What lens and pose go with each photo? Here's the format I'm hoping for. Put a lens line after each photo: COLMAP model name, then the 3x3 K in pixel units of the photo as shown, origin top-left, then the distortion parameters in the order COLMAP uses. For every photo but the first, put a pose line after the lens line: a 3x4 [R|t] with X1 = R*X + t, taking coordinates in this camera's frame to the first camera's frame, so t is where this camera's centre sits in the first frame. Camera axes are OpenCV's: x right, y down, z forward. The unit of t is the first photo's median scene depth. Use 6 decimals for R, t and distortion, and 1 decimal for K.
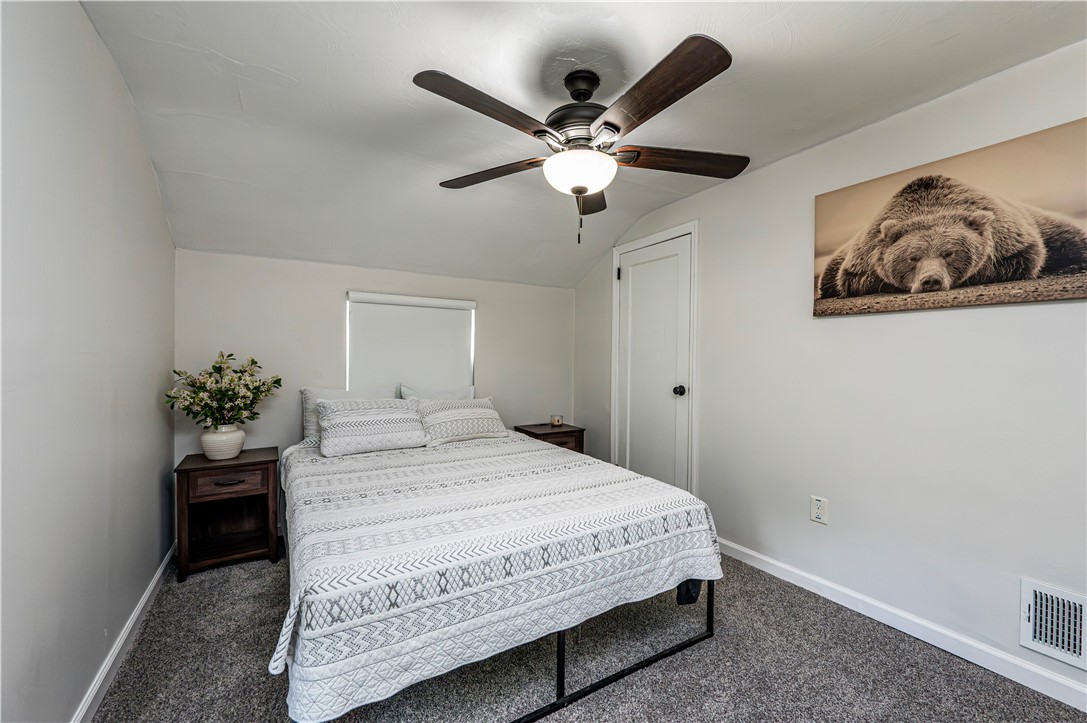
lens RADIAL K [[429.5, 0, 544.0], [0, 429.5, 358.0], [0, 0, 1]] dist [-0.000430, -0.000123]
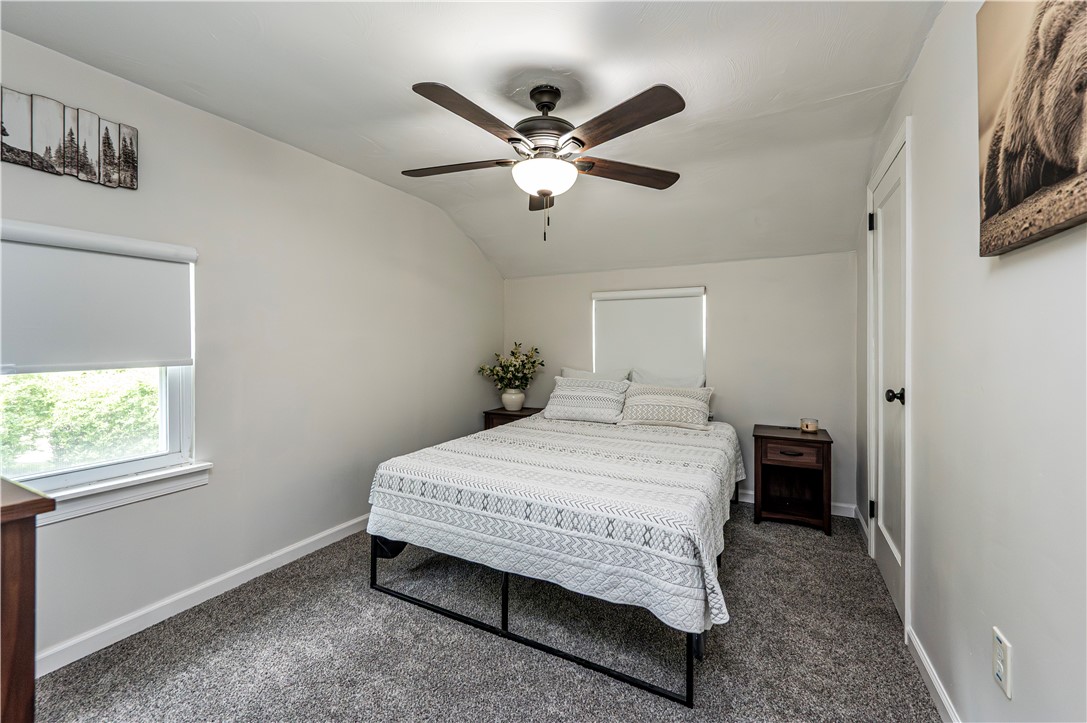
lens RADIAL K [[442.0, 0, 561.0], [0, 442.0, 341.6], [0, 0, 1]] dist [0.002192, 0.000092]
pose [[0.530290, -0.012701, -0.847721, 0.853994], [0.003500, 0.999912, -0.012792, 0.004590], [0.847809, 0.003817, 0.530288, 0.346081]]
